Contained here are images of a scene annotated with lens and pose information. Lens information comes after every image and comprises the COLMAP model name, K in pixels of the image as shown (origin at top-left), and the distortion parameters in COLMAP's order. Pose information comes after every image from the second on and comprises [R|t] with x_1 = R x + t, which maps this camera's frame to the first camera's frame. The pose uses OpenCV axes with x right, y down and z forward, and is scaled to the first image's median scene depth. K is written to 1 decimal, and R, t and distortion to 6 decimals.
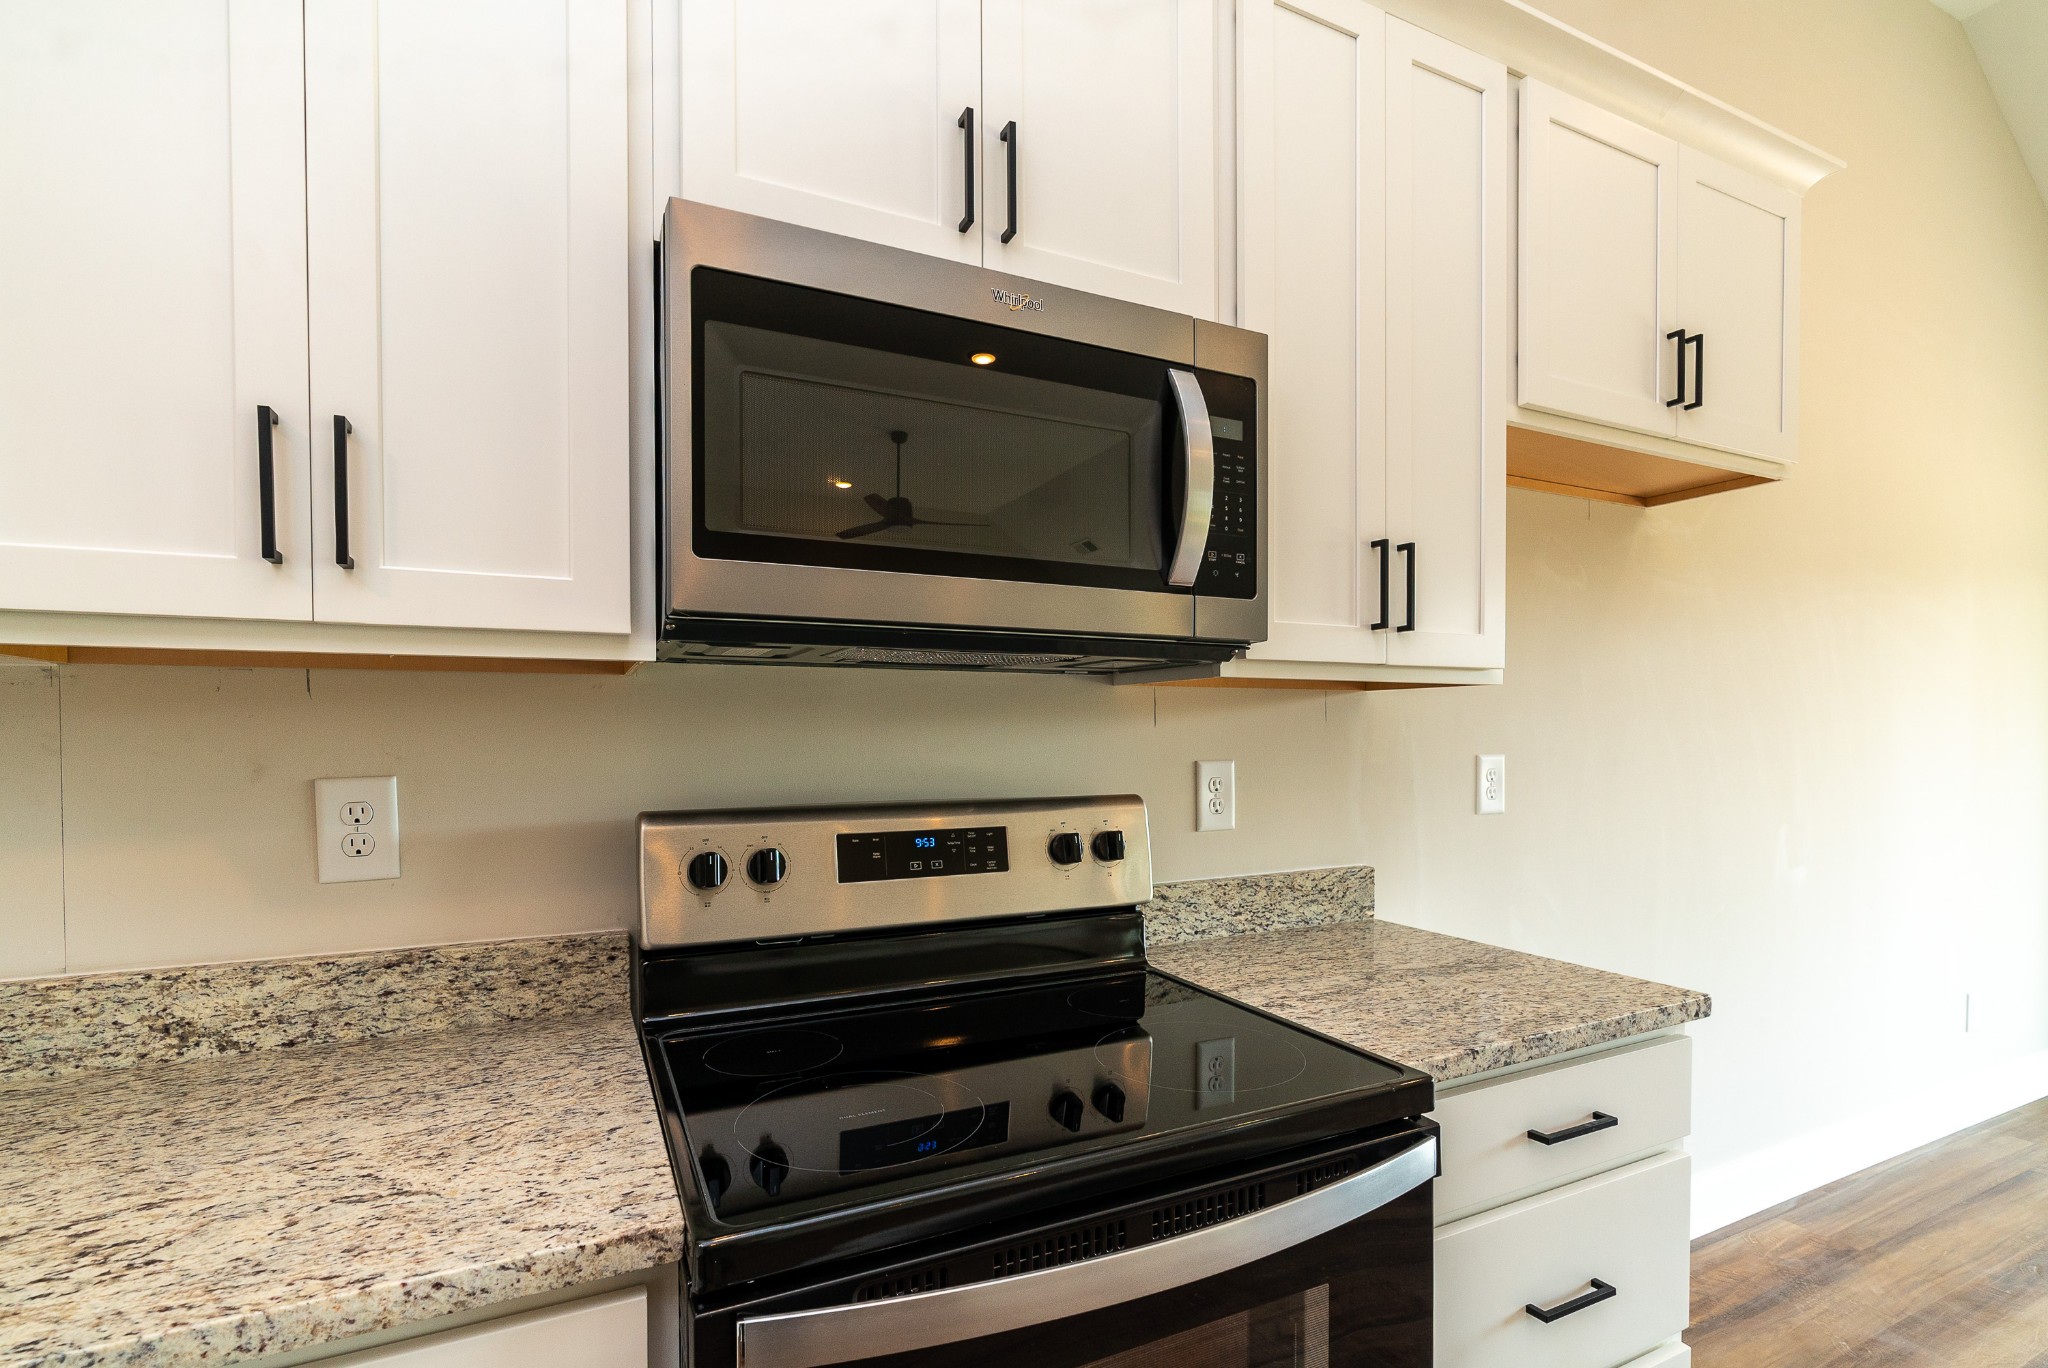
lens RADIAL K [[930.0, 0, 1012.5], [0, 930.0, 745.0], [0, 0, 1]] dist [-0.006737, 0.000857]
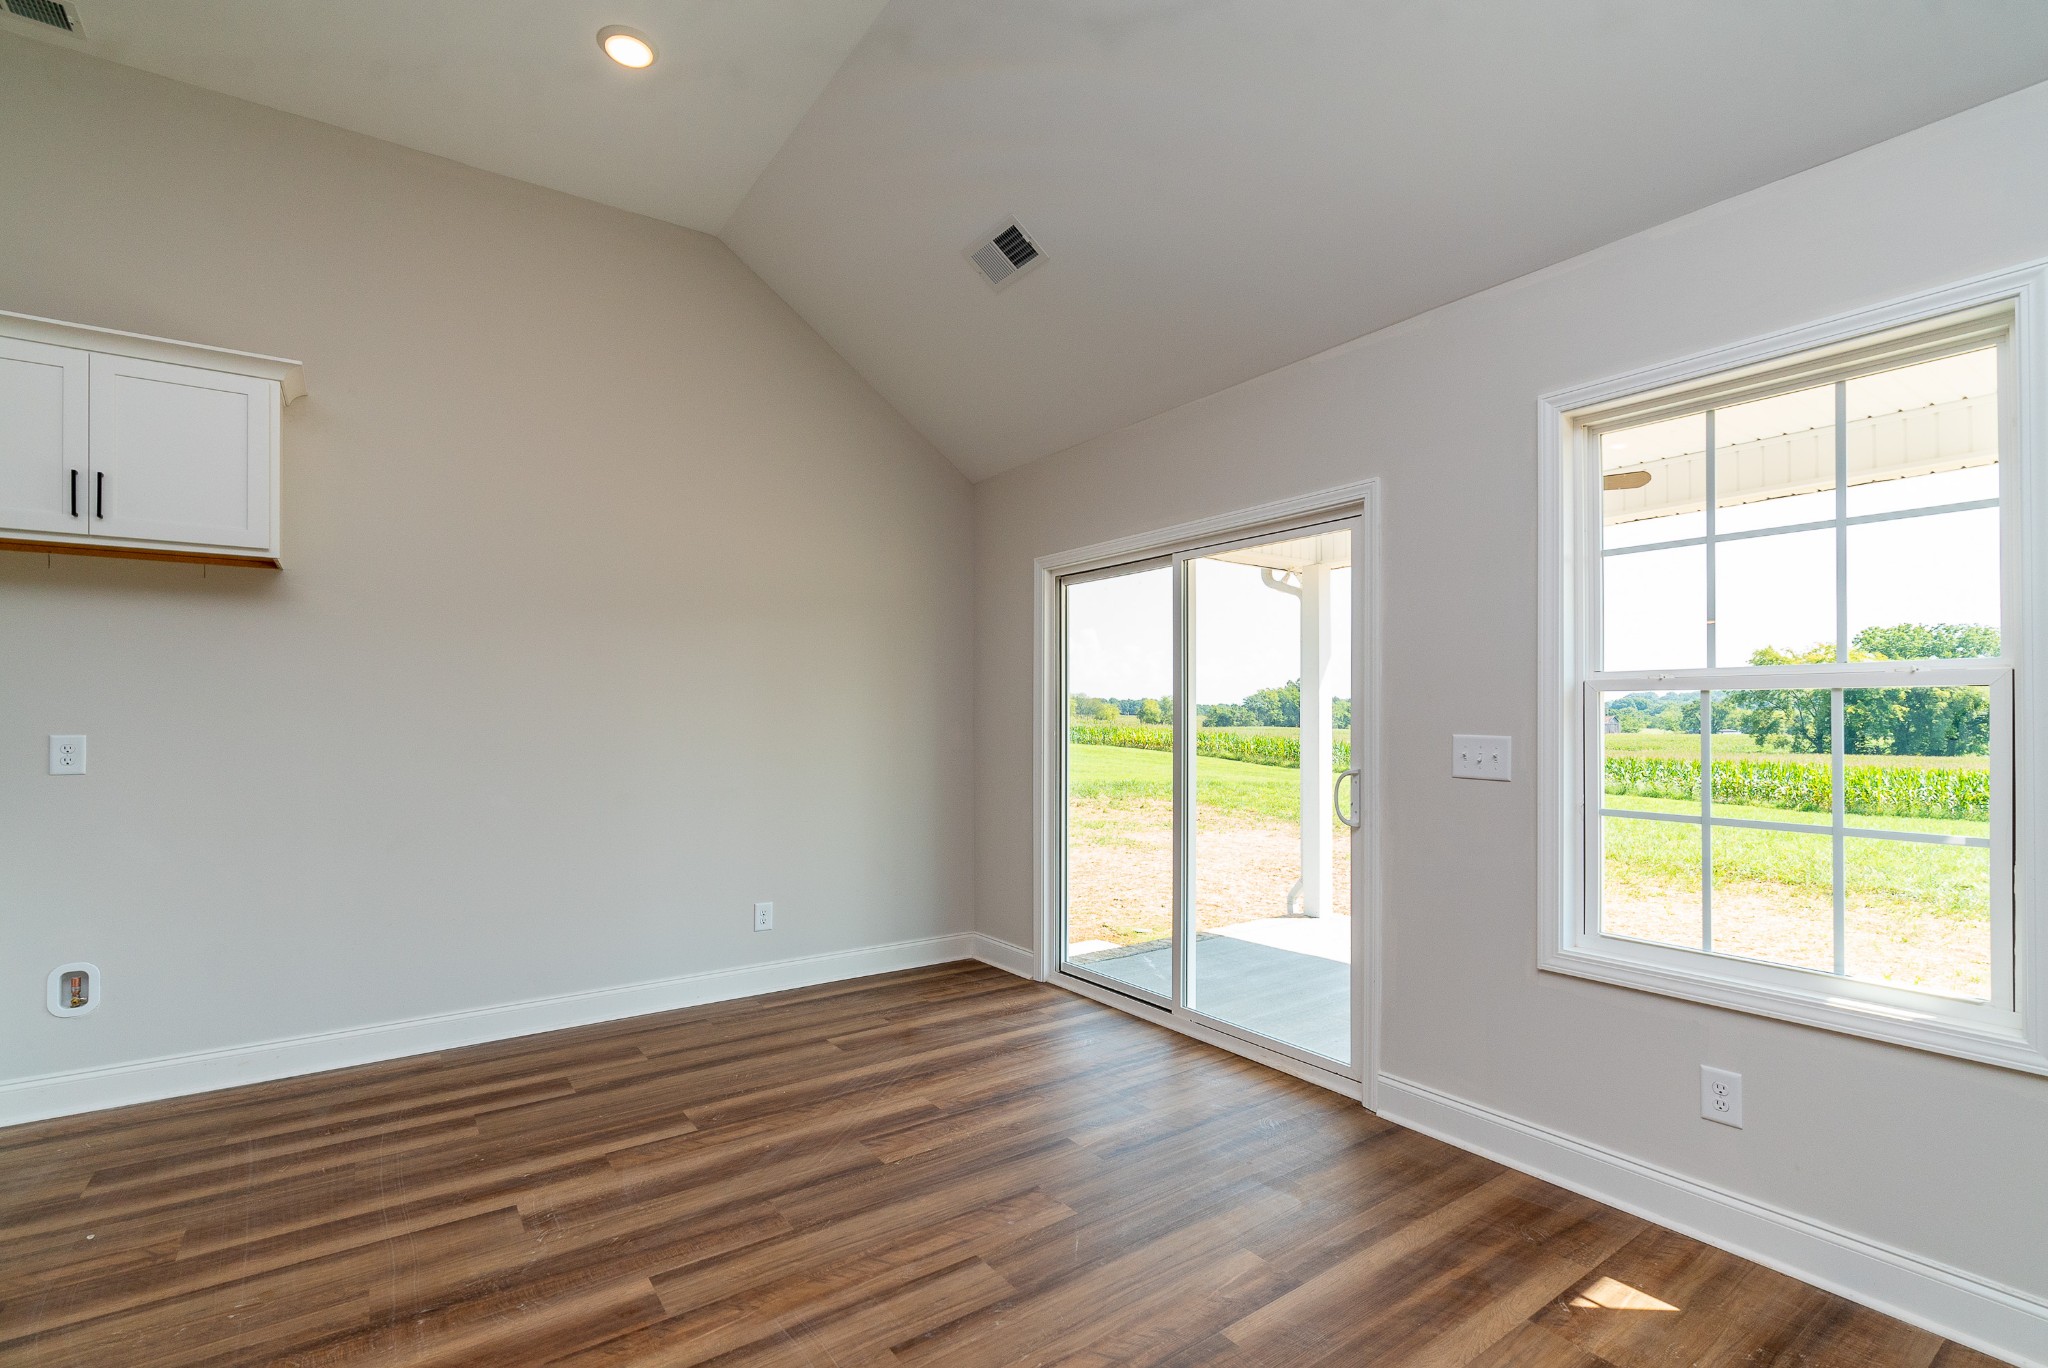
lens RADIAL K [[927.8, 0, 1015.3], [0, 927.8, 712.8], [0, 0, 1]] dist [-0.000592, 0.000399]
pose [[0.985244, 0.003492, 0.171117, 2.756535], [0.000768, 0.999692, -0.024822, 0.019487], [-0.171151, 0.024587, 0.984938, -1.145378]]
